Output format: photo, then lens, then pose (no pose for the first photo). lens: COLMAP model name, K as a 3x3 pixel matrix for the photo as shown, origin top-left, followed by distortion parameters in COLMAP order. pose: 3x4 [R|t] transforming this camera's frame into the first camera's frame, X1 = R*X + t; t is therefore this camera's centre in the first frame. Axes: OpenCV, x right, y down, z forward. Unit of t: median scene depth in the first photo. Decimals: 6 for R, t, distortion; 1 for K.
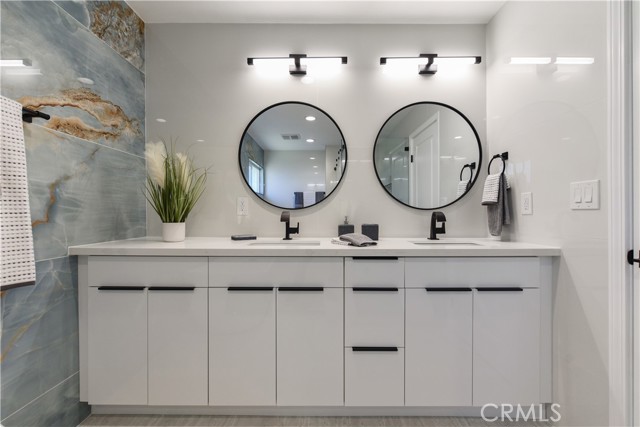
lens RADIAL K [[279.2, 0, 322.0], [0, 279.2, 219.6], [0, 0, 1]] dist [-0.003925, -0.001770]
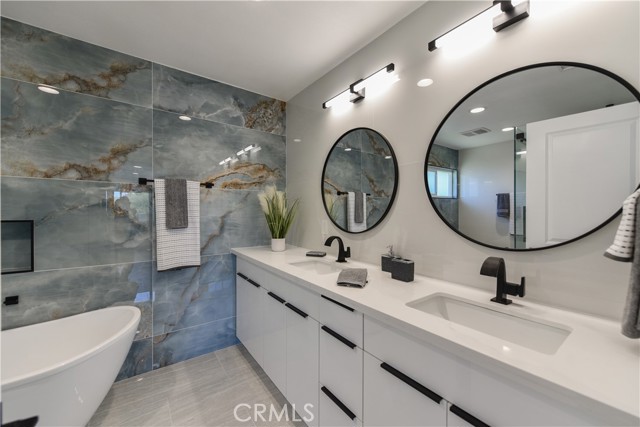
lens RADIAL K [[254.0, 0, 318.9], [0, 254.0, 213.0], [0, 0, 1]] dist [0.009951, -0.001325]
pose [[0.571021, 0.016251, -0.820774, 0.705256], [-0.010271, 0.999867, 0.012652, -0.142844], [0.820871, 0.001206, 0.571113, 0.413153]]
